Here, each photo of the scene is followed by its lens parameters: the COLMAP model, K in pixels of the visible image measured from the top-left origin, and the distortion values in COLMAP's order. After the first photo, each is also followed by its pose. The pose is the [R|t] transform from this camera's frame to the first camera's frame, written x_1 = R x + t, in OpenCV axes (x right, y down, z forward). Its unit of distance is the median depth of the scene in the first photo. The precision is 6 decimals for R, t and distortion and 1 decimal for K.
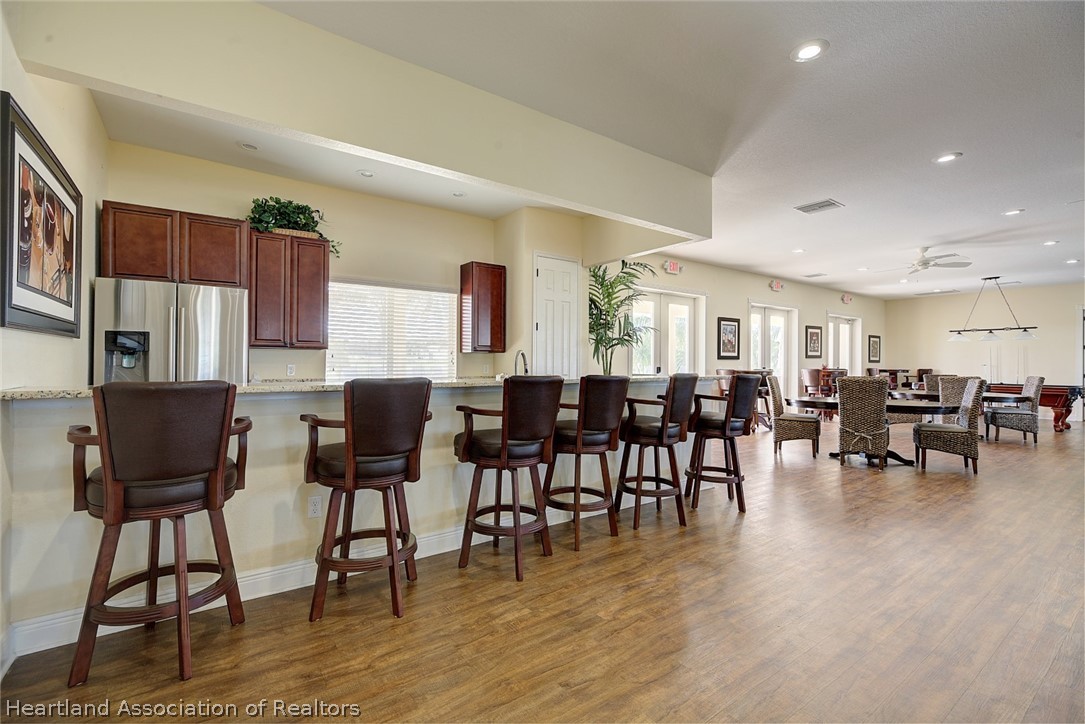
lens RADIAL K [[478.7, 0, 544.0], [0, 478.7, 359.2], [0, 0, 1]] dist [-0.005452, -0.000299]
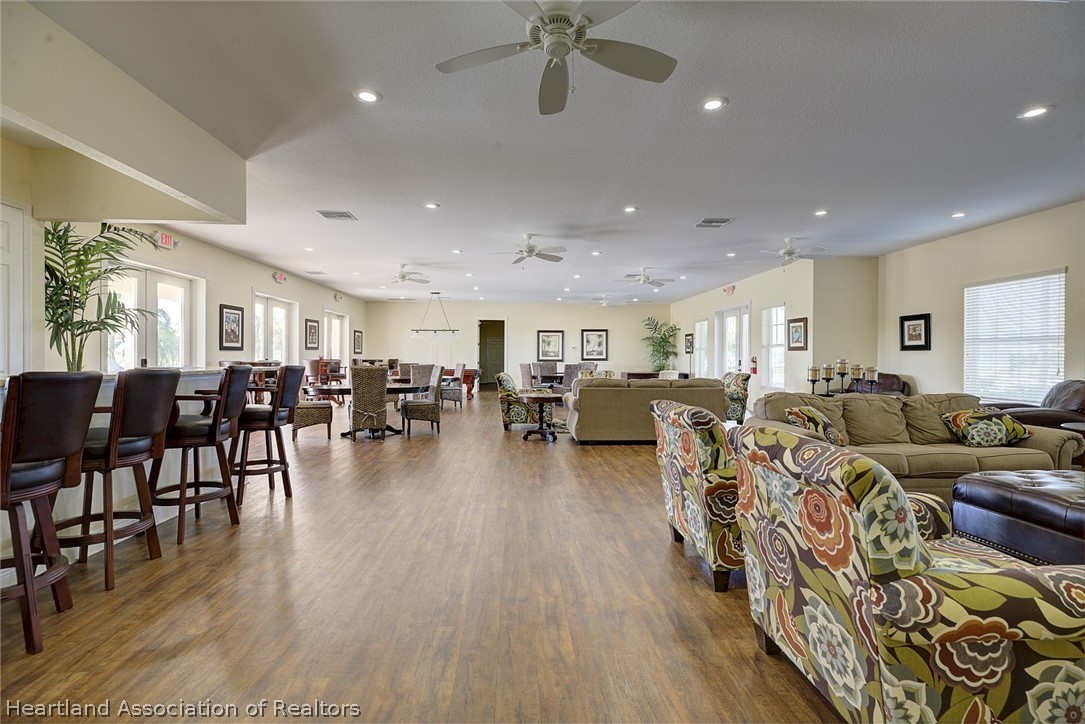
lens RADIAL K [[478.7, 0, 539.0], [0, 478.7, 360.7], [0, 0, 1]] dist [-0.005452, -0.000299]
pose [[0.542584, -0.010404, 0.839937, -0.103687], [-0.008155, 0.999811, 0.017652, -0.000922], [-0.839962, -0.016427, 0.542396, -0.013572]]
